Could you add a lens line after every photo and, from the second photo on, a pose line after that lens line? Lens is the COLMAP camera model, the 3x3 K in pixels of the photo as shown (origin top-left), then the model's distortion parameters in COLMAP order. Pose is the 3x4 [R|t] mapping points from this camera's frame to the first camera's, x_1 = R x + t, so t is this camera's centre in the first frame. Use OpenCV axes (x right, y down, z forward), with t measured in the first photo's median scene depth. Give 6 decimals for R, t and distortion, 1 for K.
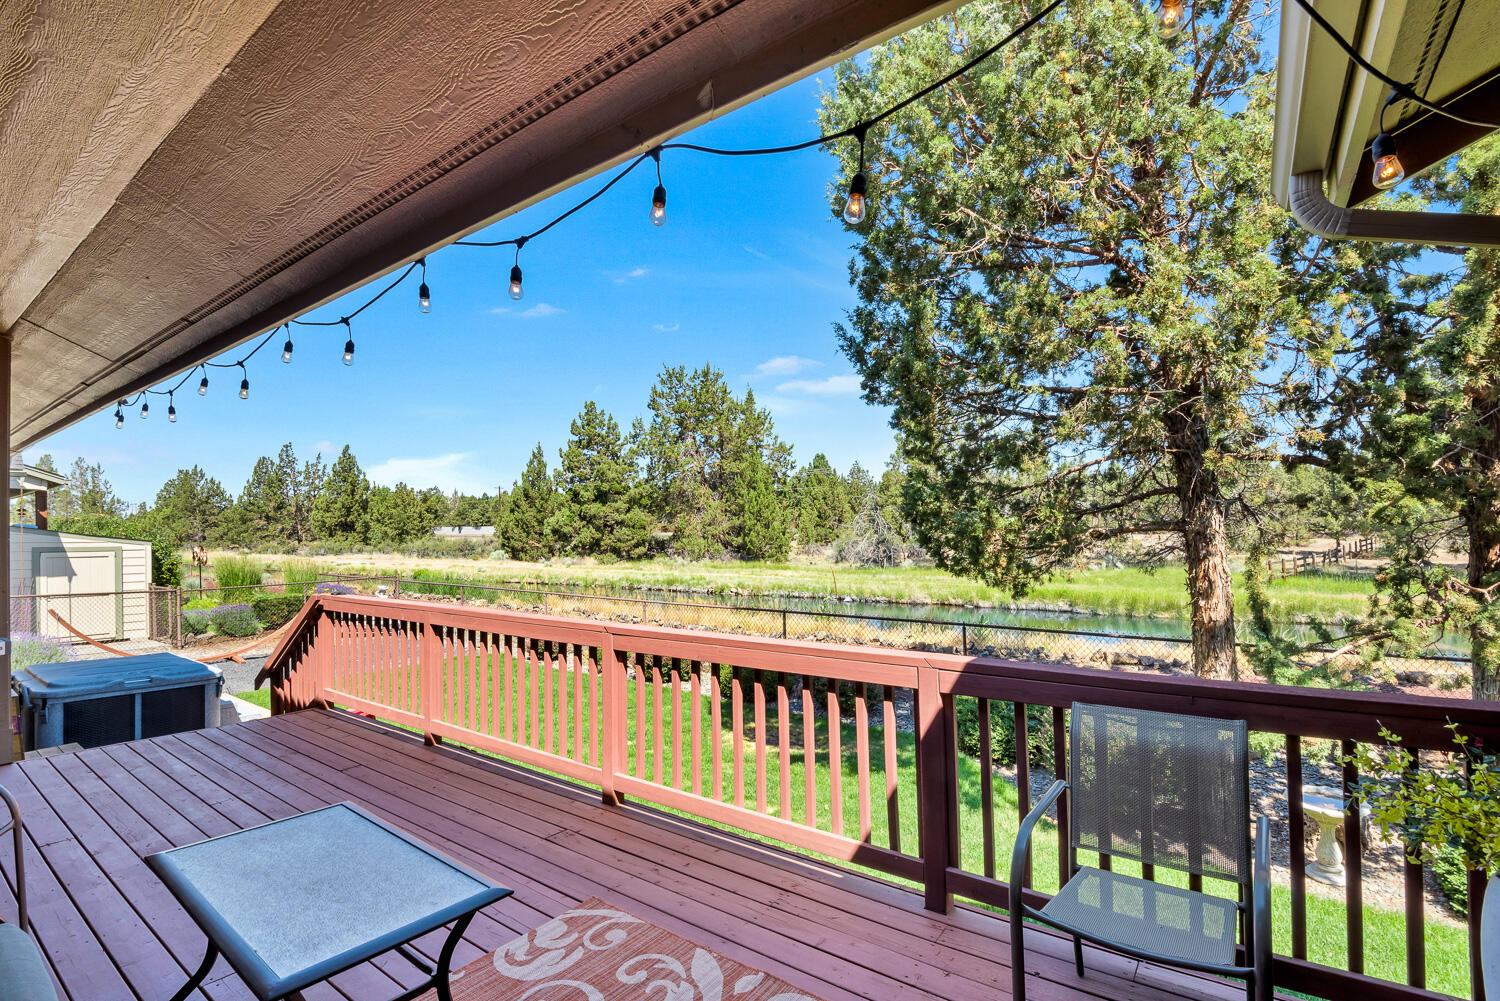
lens RADIAL K [[666.5, 0, 750.0], [0, 666.5, 500.5], [0, 0, 1]] dist [0.011712, -0.018246]
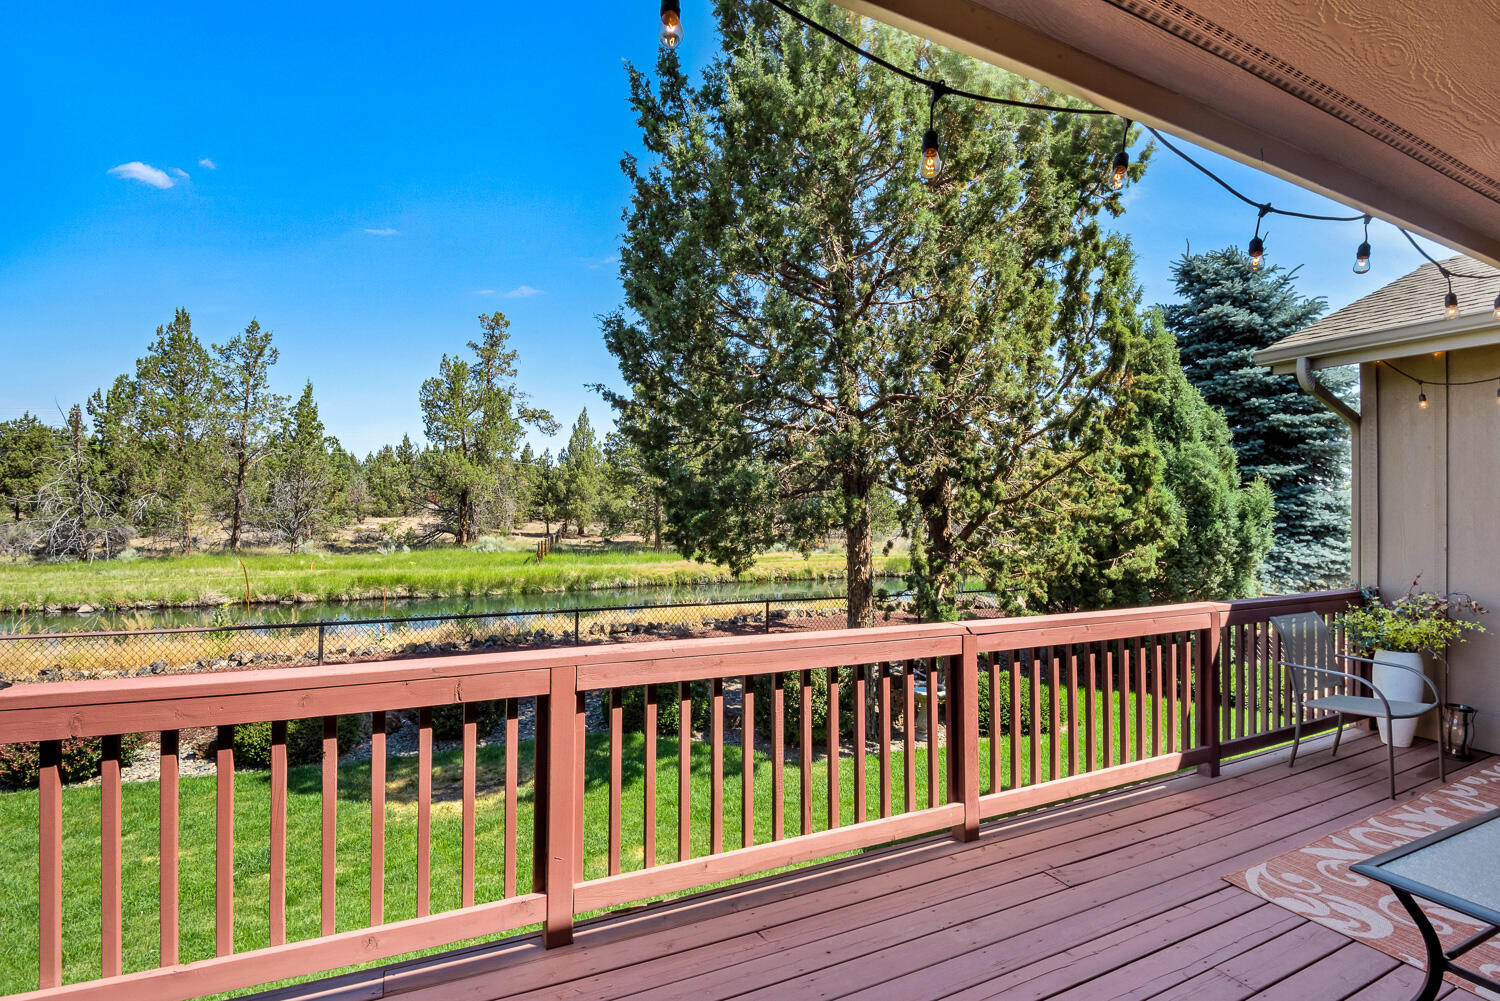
lens RADIAL K [[666.5, 0, 750.0], [0, 666.5, 500.5], [0, 0, 1]] dist [0.011712, -0.018246]
pose [[0.492404, 0.033608, 0.869718, -0.324807], [-0.056110, 0.998401, -0.006813, 0.013293], [-0.868556, -0.045446, 0.493502, 0.249096]]
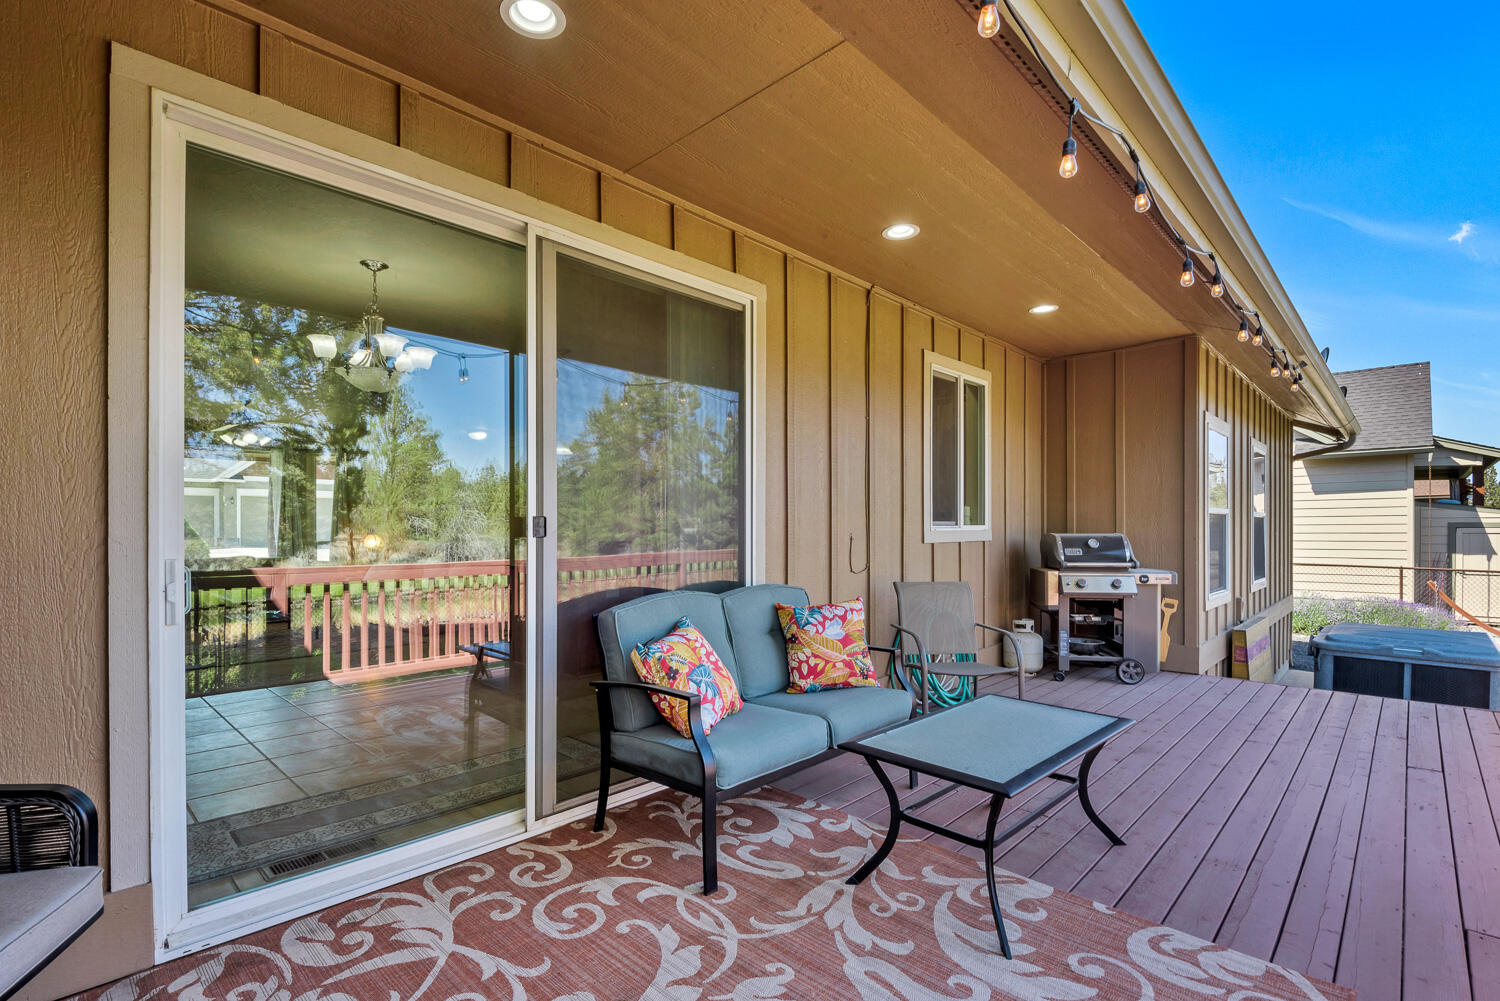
lens RADIAL K [[714.1, 0, 746.1], [0, 714.1, 532.7], [0, 0, 1]] dist [0.001884, -0.022941]
pose [[-0.136138, 0.012924, -0.990606, 0.108247], [0.056077, 0.998412, 0.005319, 0.025422], [0.989102, -0.054826, -0.136646, 0.115879]]
